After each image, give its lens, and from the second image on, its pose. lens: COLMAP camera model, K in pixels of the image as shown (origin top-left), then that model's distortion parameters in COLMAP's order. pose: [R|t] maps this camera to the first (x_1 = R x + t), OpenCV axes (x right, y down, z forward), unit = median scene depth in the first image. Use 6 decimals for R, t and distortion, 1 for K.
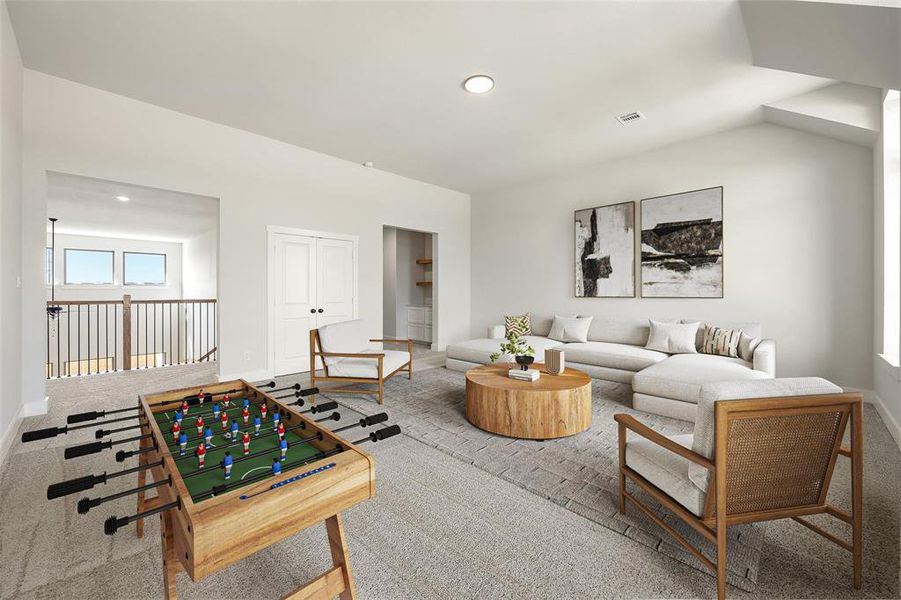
lens RADIAL K [[371.7, 0, 450.9], [0, 371.7, 292.7], [0, 0, 1]] dist [-0.000253, 0.000044]
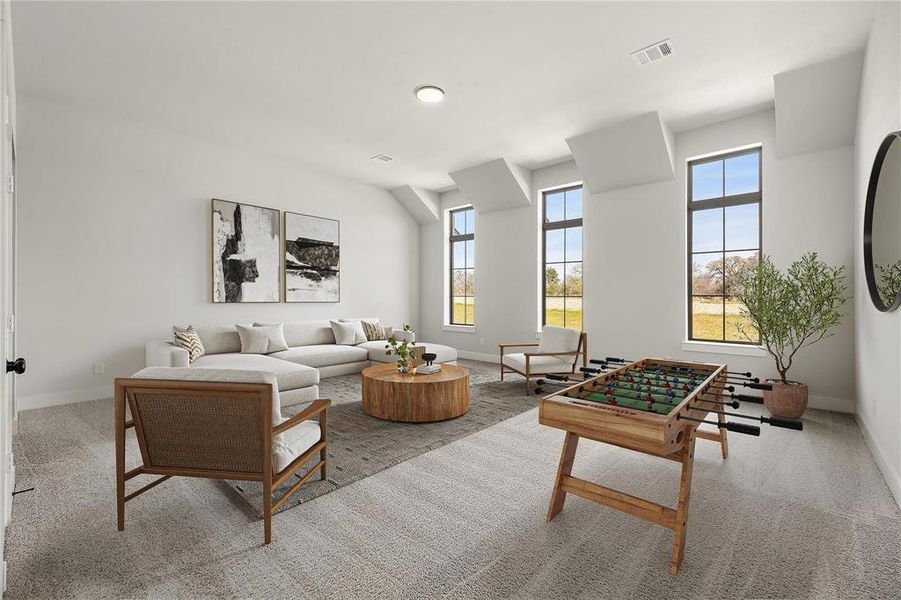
lens RADIAL K [[371.7, 0, 450.9], [0, 371.7, 292.7], [0, 0, 1]] dist [-0.000253, 0.000044]
pose [[-0.075269, 0.013434, 0.997073, -0.593212], [-0.005906, 0.999886, -0.013918, -0.002913], [-0.997146, -0.006936, -0.075181, 0.605157]]
